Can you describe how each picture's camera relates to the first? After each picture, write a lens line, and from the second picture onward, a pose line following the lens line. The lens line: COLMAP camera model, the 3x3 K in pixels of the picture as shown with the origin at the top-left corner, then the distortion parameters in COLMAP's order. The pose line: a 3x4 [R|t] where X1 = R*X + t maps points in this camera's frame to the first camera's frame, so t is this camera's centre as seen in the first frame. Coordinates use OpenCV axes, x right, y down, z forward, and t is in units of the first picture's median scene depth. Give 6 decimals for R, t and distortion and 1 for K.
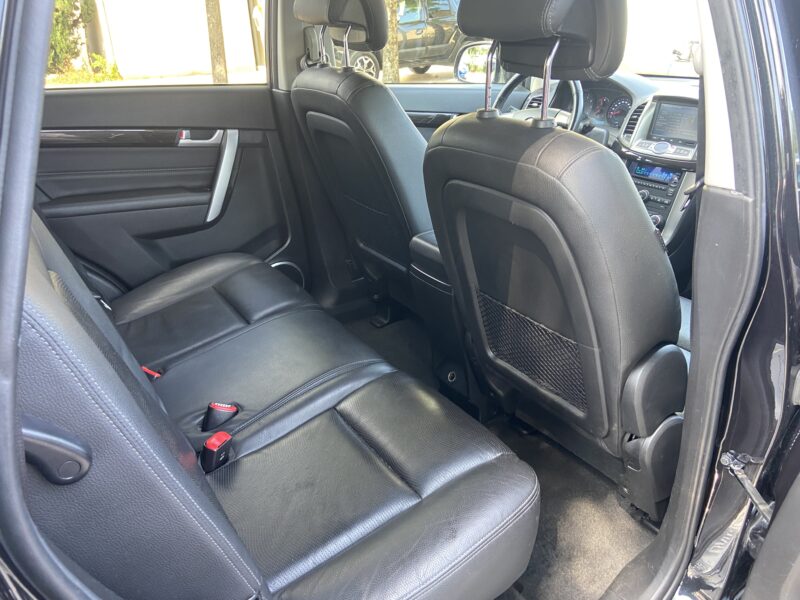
lens RADIAL K [[611.8, 0, 409.8], [0, 611.8, 299.1], [0, 0, 1]] dist [0.098987, -0.116000]
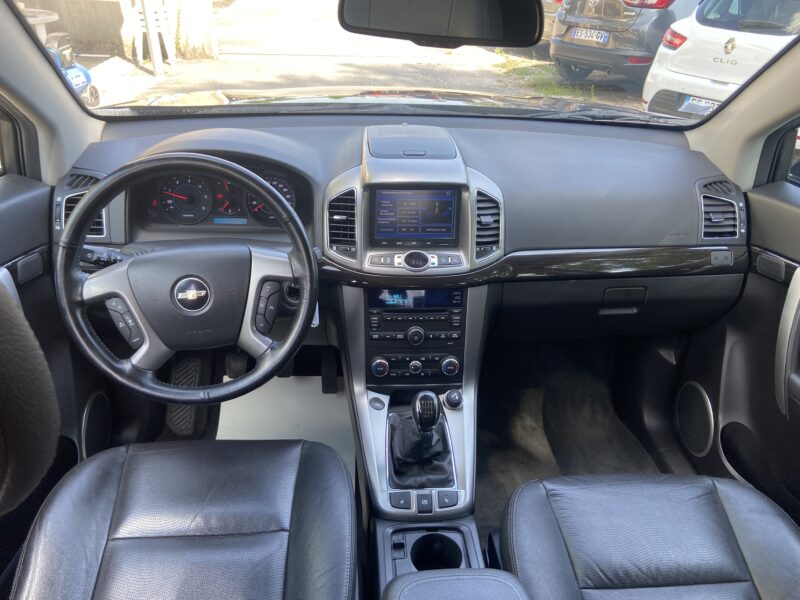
lens RADIAL K [[611.8, 0, 403.8], [0, 611.8, 301.5], [0, 0, 1]] dist [0.098987, -0.116000]
pose [[0.517815, -0.412261, 0.749606, -0.078646], [0.330071, 0.904659, 0.269527, -0.348190], [-0.789253, 0.107858, 0.604521, 0.589485]]
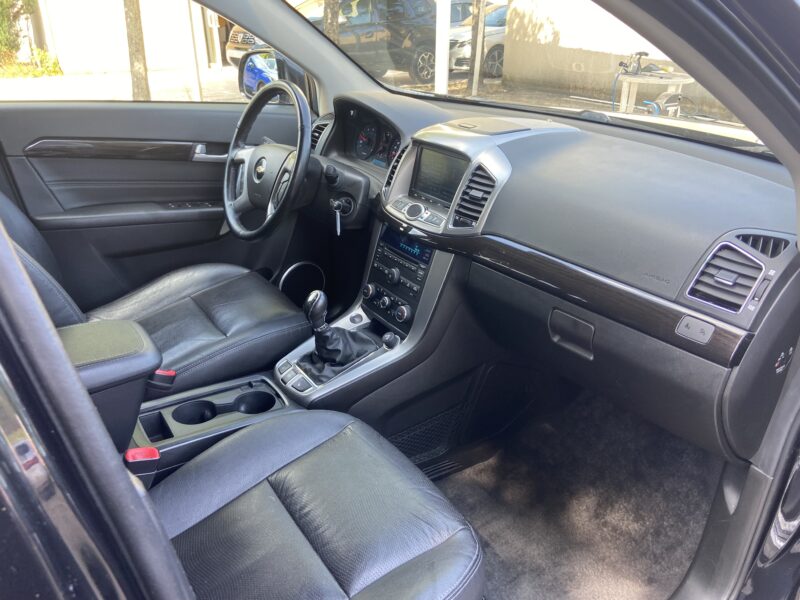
lens RADIAL K [[611.8, 0, 402.3], [0, 611.8, 292.7], [0, 0, 1]] dist [0.098987, -0.116000]
pose [[0.999591, 0.027819, 0.006660, 0.358776], [-0.027743, 0.999552, -0.011214, -0.131117], [-0.006969, 0.011024, 0.999915, 0.278267]]
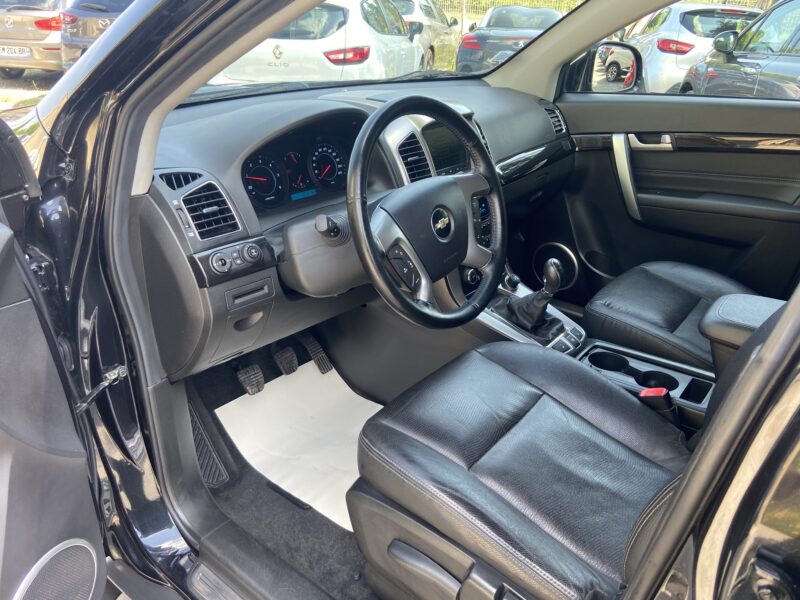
lens RADIAL K [[611.8, 0, 405.5], [0, 611.8, 296.1], [0, 0, 1]] dist [0.098987, -0.116000]
pose [[-0.300713, -0.415462, 0.858465, -0.260715], [0.371123, 0.778205, 0.506621, -0.502806], [-0.878544, 0.470944, -0.079829, 1.100041]]
